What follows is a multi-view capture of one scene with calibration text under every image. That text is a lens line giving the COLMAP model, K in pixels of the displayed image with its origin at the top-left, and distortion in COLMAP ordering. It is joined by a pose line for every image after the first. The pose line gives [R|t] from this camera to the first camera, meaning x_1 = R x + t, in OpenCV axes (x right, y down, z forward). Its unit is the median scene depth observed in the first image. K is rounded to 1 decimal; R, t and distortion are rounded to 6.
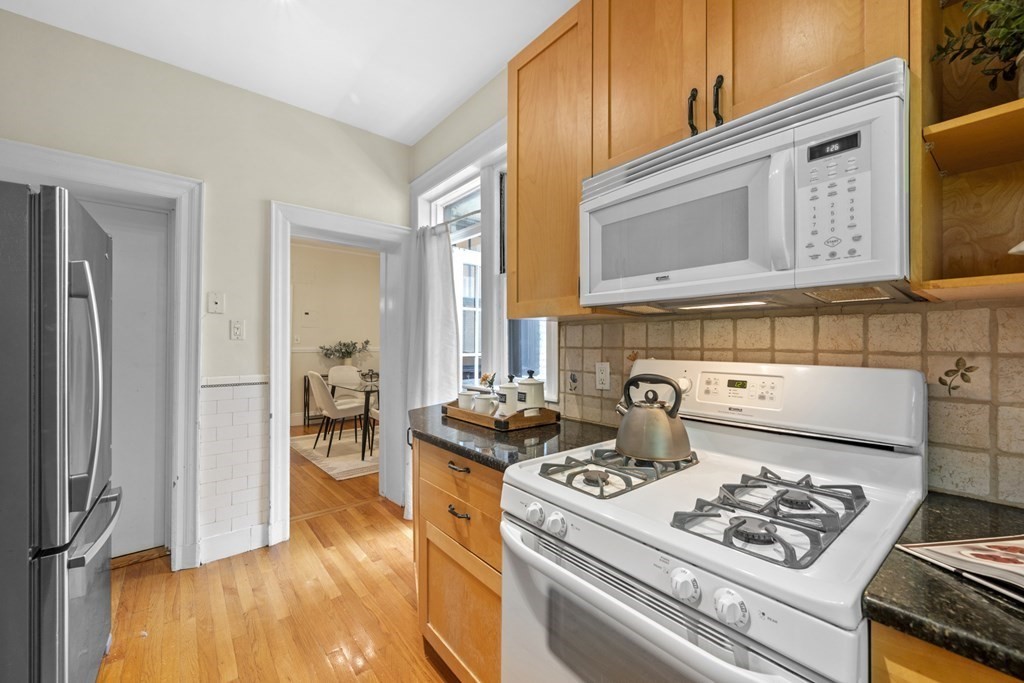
lens RADIAL K [[423.6, 0, 512.5], [0, 423.6, 341.4], [0, 0, 1]] dist [-0.001678, -0.000551]
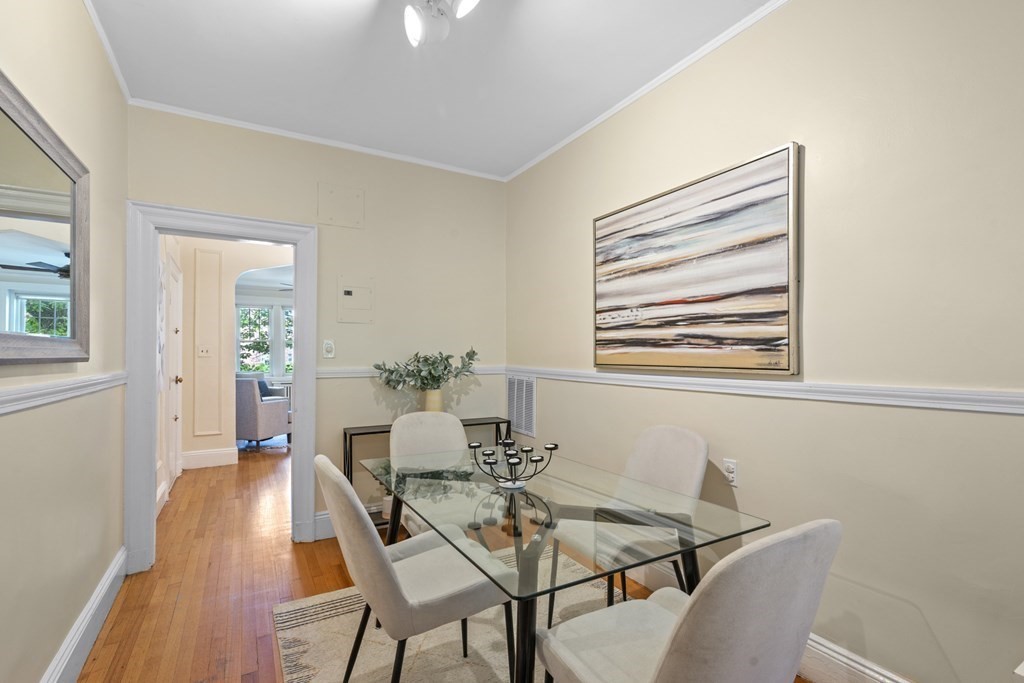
lens RADIAL K [[476.5, 0, 511.6], [0, 476.5, 355.4], [0, 0, 1]] dist [0.003347, -0.000499]
pose [[0.981682, -0.003451, -0.190498, -0.211942], [0.004104, 0.999987, 0.003034, 0.001188], [0.190485, -0.003761, 0.981683, 0.522653]]
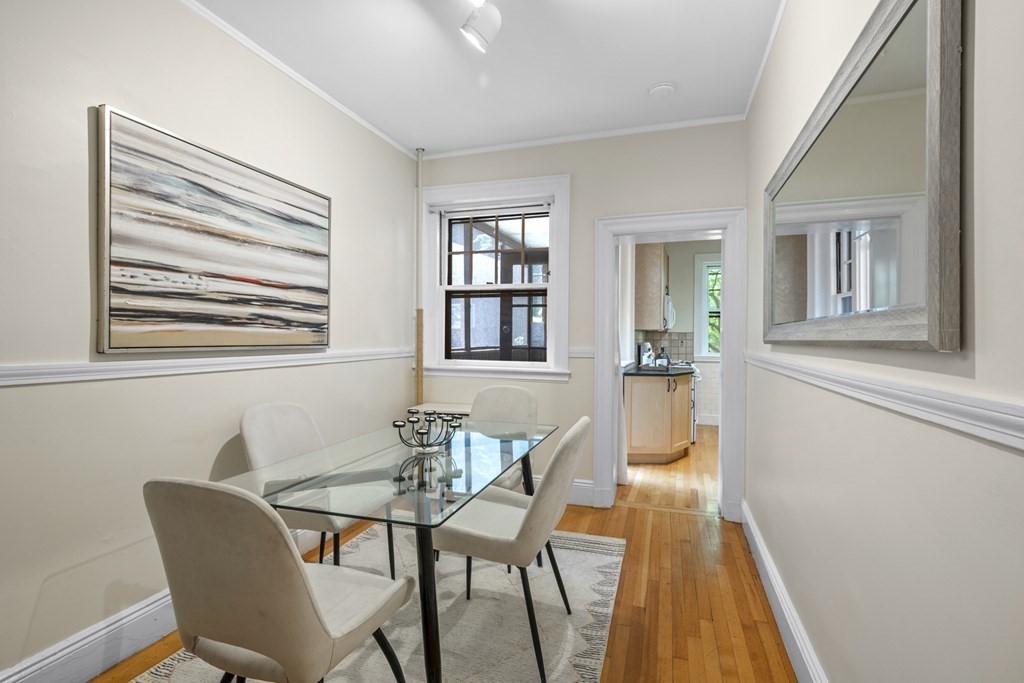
lens RADIAL K [[476.5, 0, 511.2], [0, 476.5, 337.3], [0, 0, 1]] dist [0.003347, -0.000499]
pose [[-0.516207, -0.006099, 0.856442, -0.588448], [-0.011224, 0.999937, 0.000356, 0.002507], [-0.856390, -0.009429, -0.516243, 0.942321]]
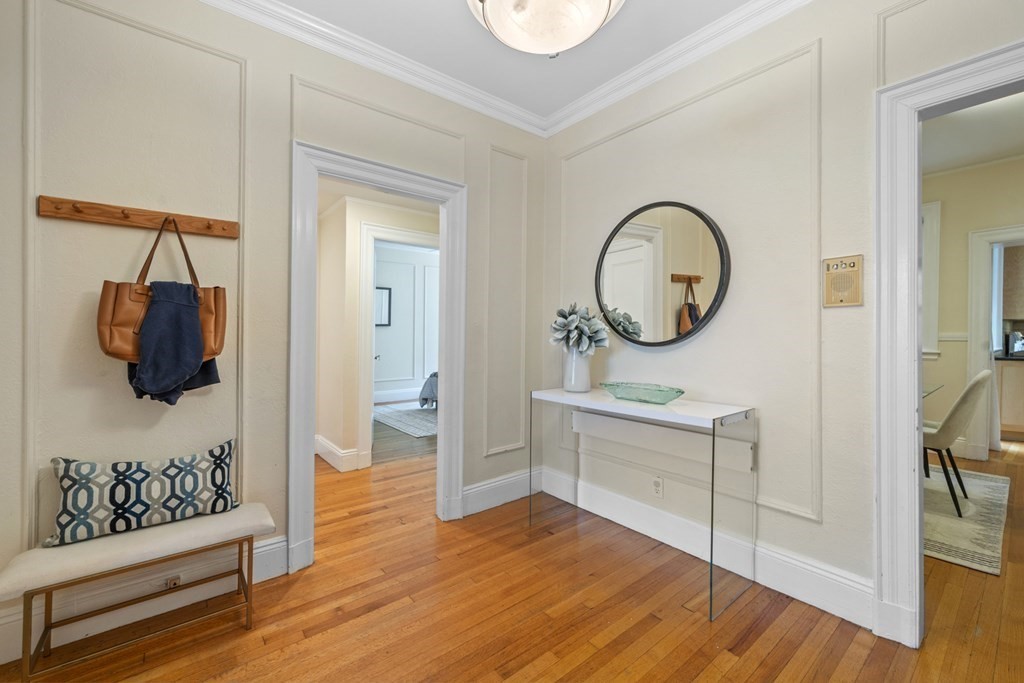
lens RADIAL K [[423.6, 0, 513.0], [0, 423.6, 334.5], [0, 0, 1]] dist [-0.001678, -0.000551]
pose [[0.031288, -0.003635, 0.999504, -0.668865], [-0.003735, 0.999986, 0.003754, 0.007583], [-0.999503, -0.003851, 0.031274, 1.045364]]
